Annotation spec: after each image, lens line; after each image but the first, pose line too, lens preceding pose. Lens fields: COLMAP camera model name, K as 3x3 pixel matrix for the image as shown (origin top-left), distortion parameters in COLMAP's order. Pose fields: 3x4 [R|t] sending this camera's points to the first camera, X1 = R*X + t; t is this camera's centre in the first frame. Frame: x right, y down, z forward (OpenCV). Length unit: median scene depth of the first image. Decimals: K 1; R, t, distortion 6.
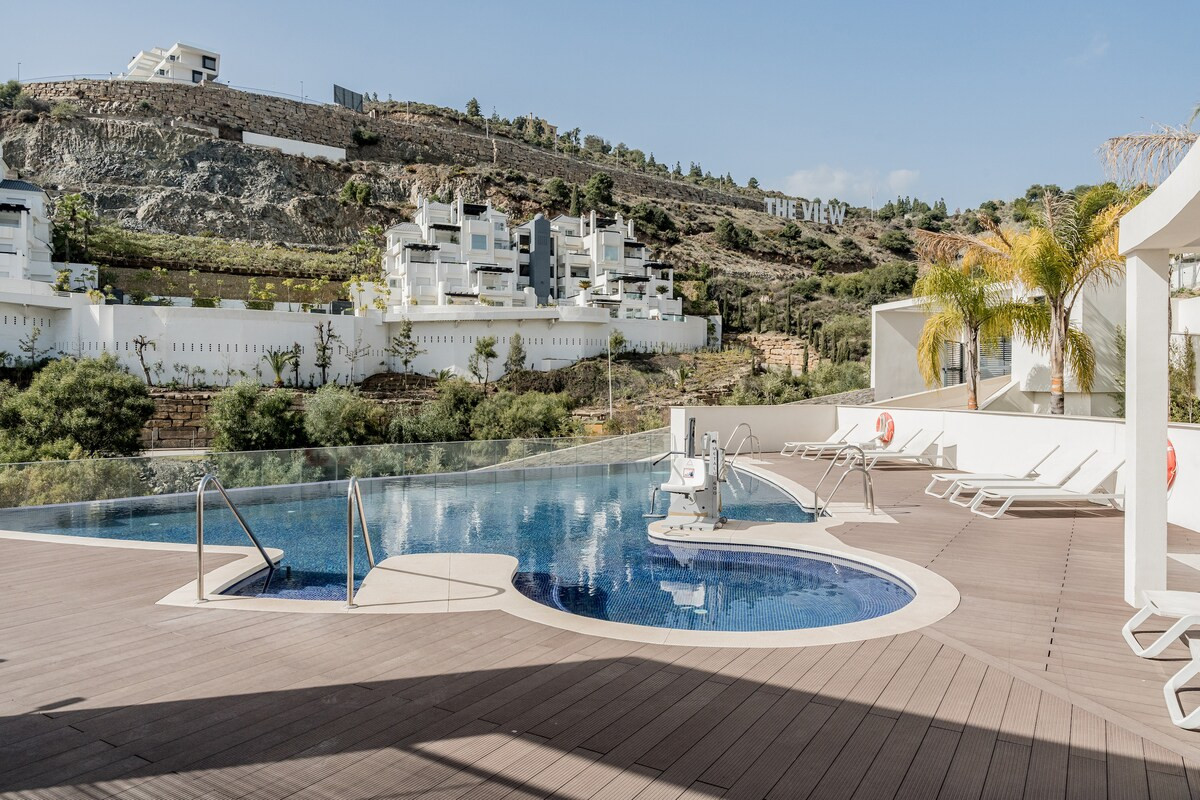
lens RADIAL K [[818.7, 0, 599.3], [0, 818.7, 391.1], [0, 0, 1]] dist [-0.000227, -0.023070]
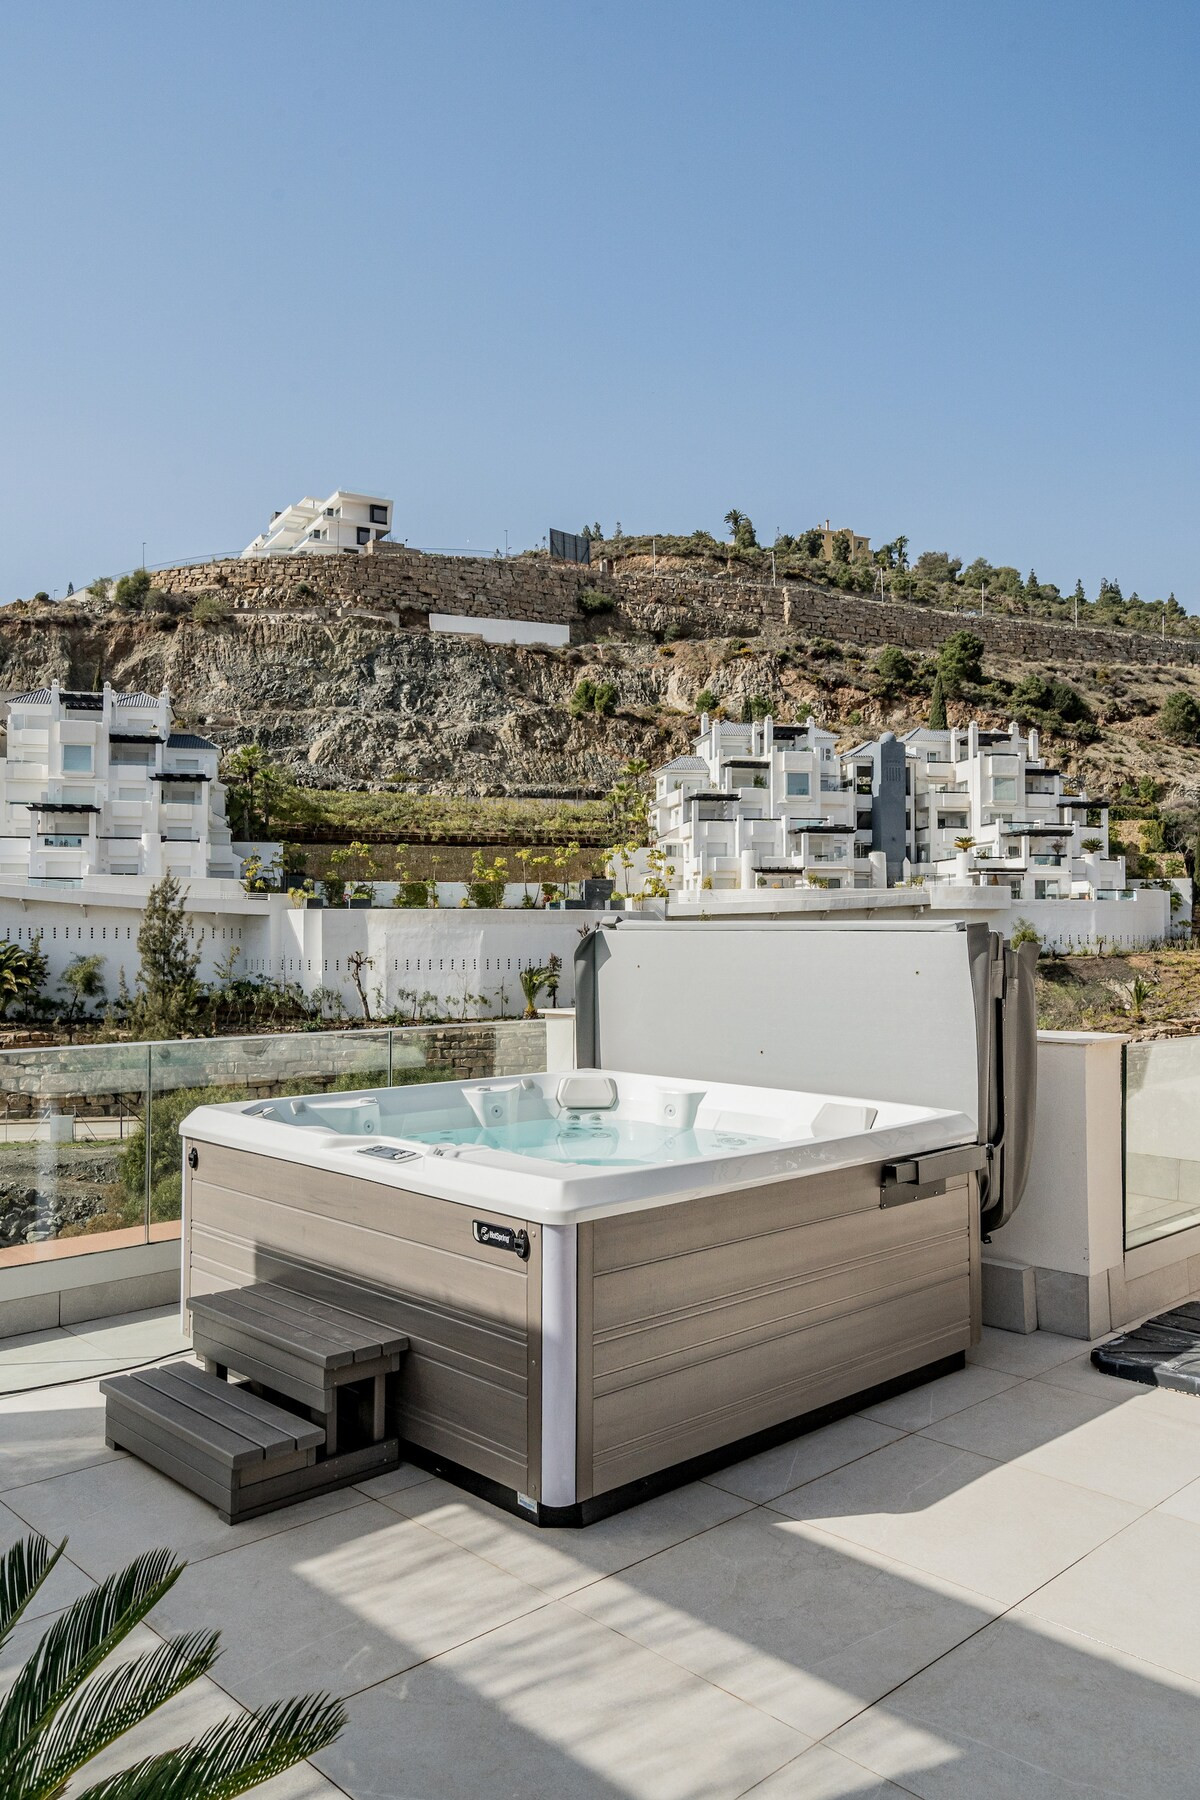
lens RADIAL K [[1329.2, 0, 576.3], [0, 1329.2, 913.3], [0, 0, 1]] dist [-0.003013, 0.018565]
pose [[0.967075, -0.009335, -0.254322, -0.038094], [0.002550, 0.999632, -0.026997, -0.039332], [0.254480, 0.025459, 0.966743, -0.058179]]
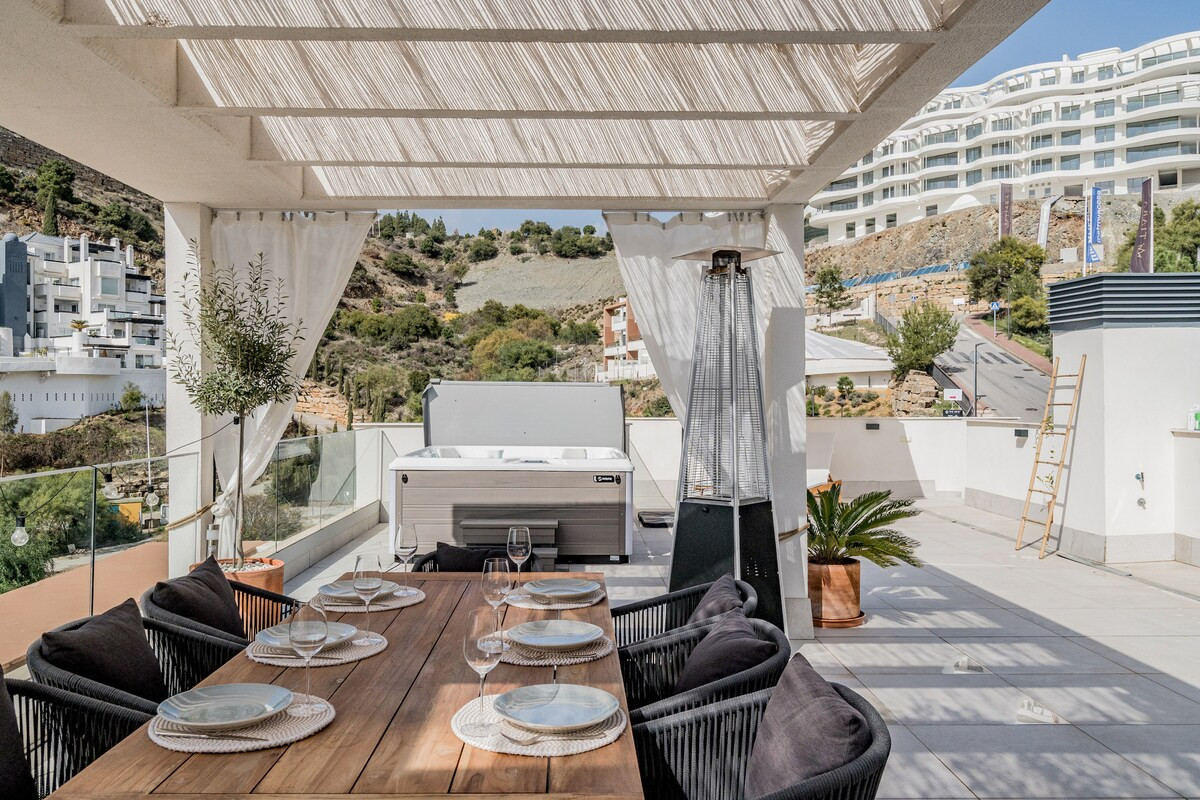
lens RADIAL K [[927.0, 0, 597.5], [0, 927.0, 398.8], [0, 0, 1]] dist [0.022135, -0.010606]
pose [[0.838428, -0.003169, 0.545002, -0.076166], [0.005667, 0.999980, -0.002904, -0.038655], [-0.544982, 0.005523, 0.838429, -0.080722]]
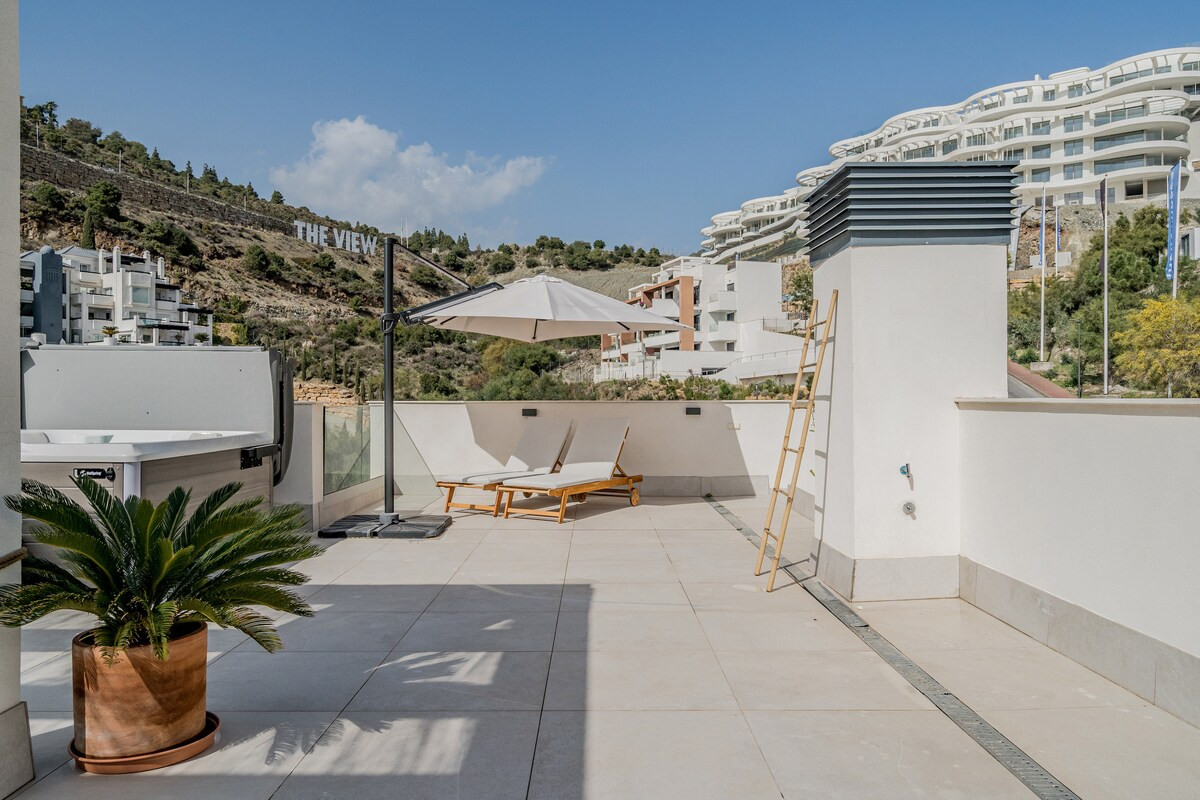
lens RADIAL K [[847.4, 0, 597.8], [0, 847.4, 397.7], [0, 0, 1]] dist [0.018192, -0.005619]
pose [[0.849202, -0.002323, 0.528063, -0.046581], [0.006947, 0.999953, -0.006773, -0.036669], [-0.528023, 0.009420, 0.849178, -0.073720]]
